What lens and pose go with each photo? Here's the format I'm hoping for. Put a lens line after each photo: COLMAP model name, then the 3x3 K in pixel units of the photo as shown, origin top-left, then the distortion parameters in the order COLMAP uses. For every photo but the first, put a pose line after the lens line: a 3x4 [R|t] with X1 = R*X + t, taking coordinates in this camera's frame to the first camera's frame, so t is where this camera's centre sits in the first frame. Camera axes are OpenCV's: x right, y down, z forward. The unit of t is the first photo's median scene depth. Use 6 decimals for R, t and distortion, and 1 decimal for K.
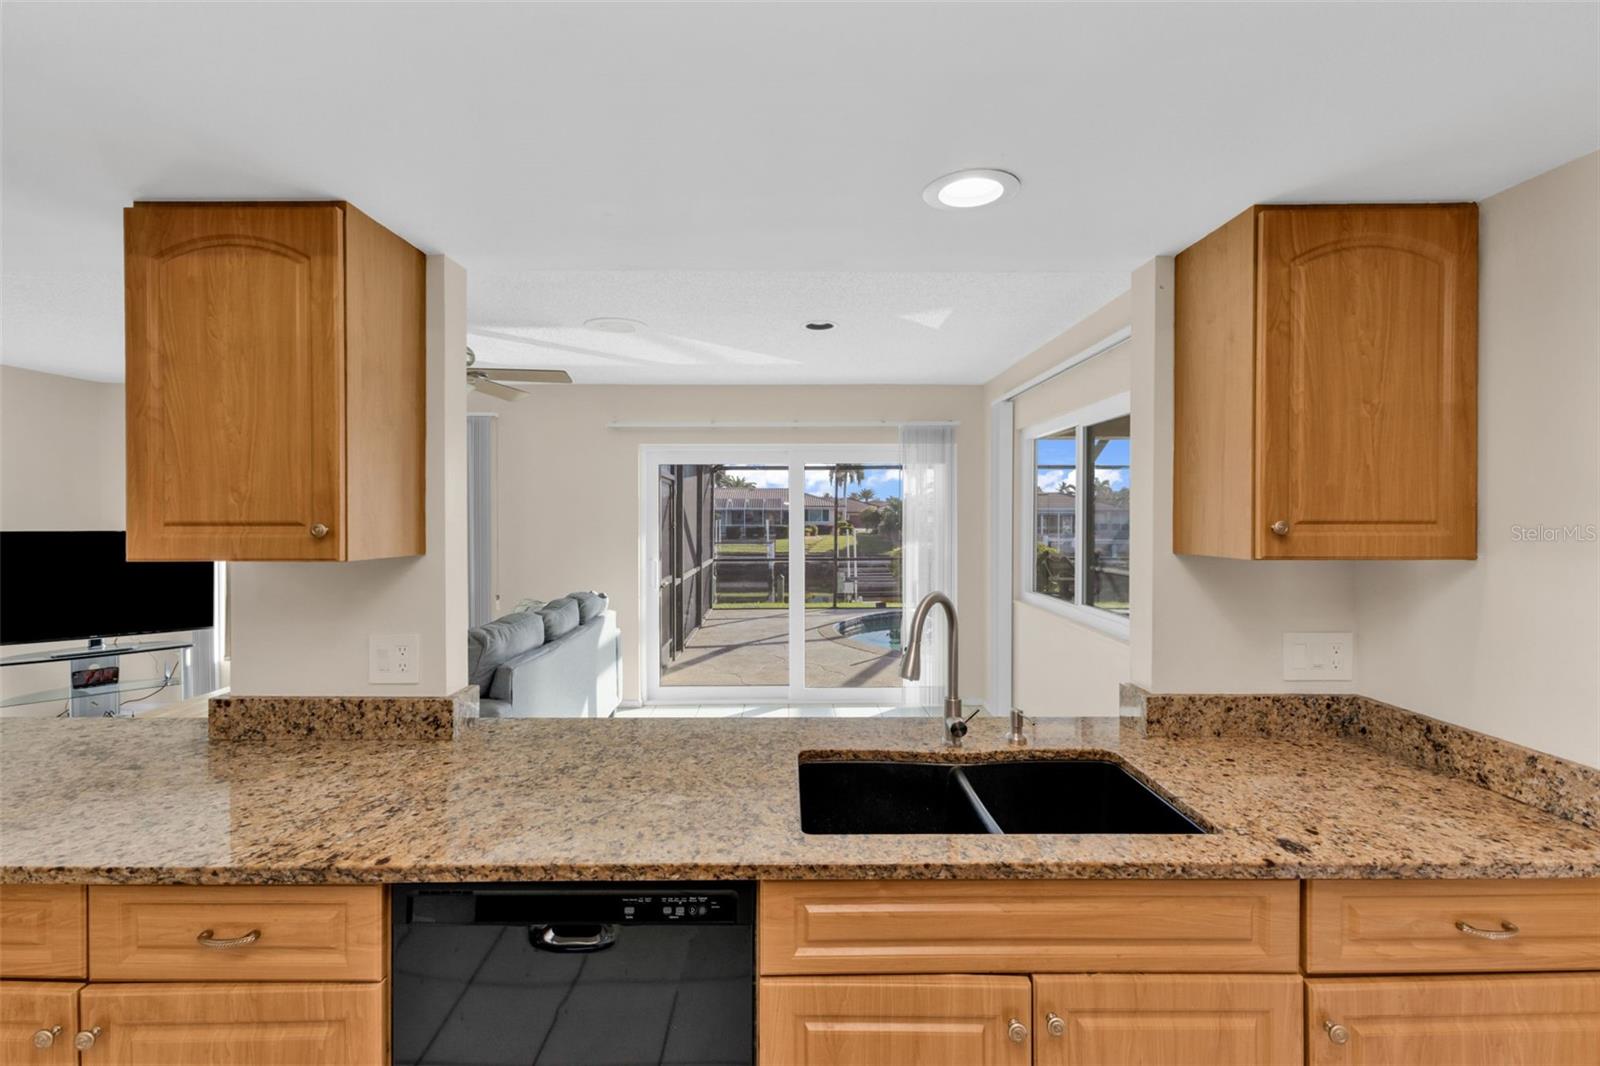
lens RADIAL K [[695.4, 0, 803.8], [0, 695.4, 521.1], [0, 0, 1]] dist [0.005730, -0.000194]
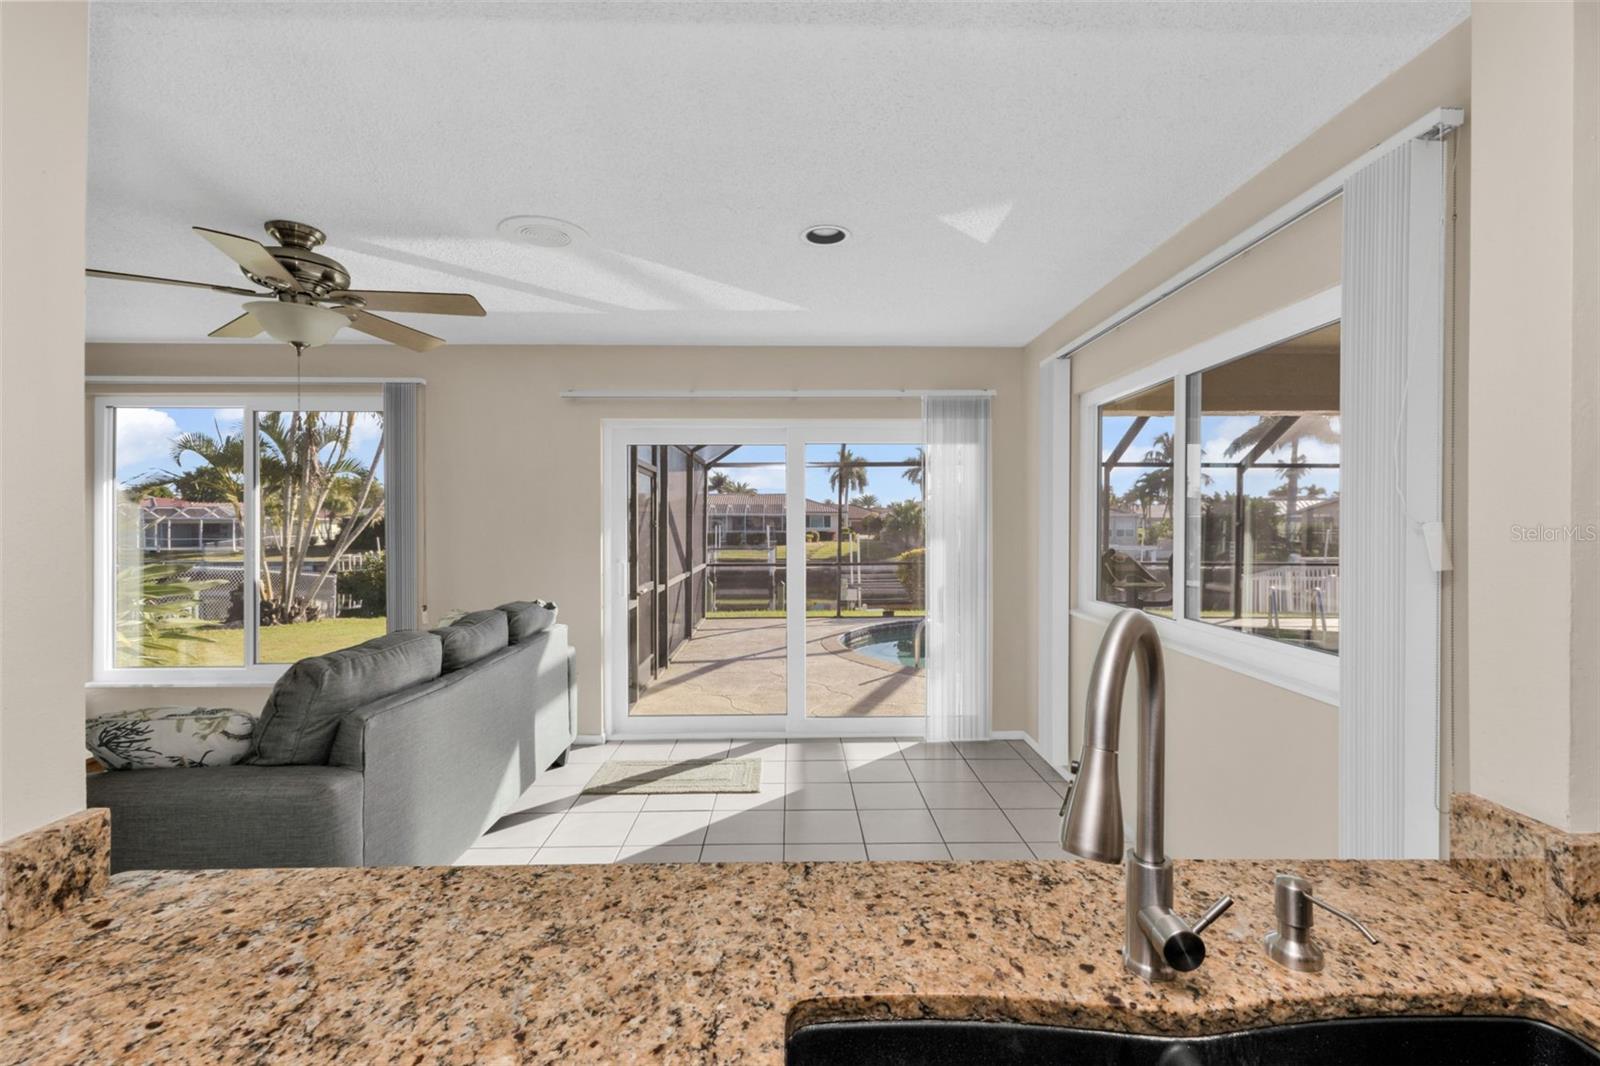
lens RADIAL K [[695.4, 0, 803.8], [0, 695.4, 521.1], [0, 0, 1]] dist [0.005730, -0.000194]
pose [[0.999997, -0.000658, -0.002184, 0.000675], [0.000636, 0.999950, -0.009945, 0.010909], [0.002190, 0.009944, 0.999948, 0.120581]]
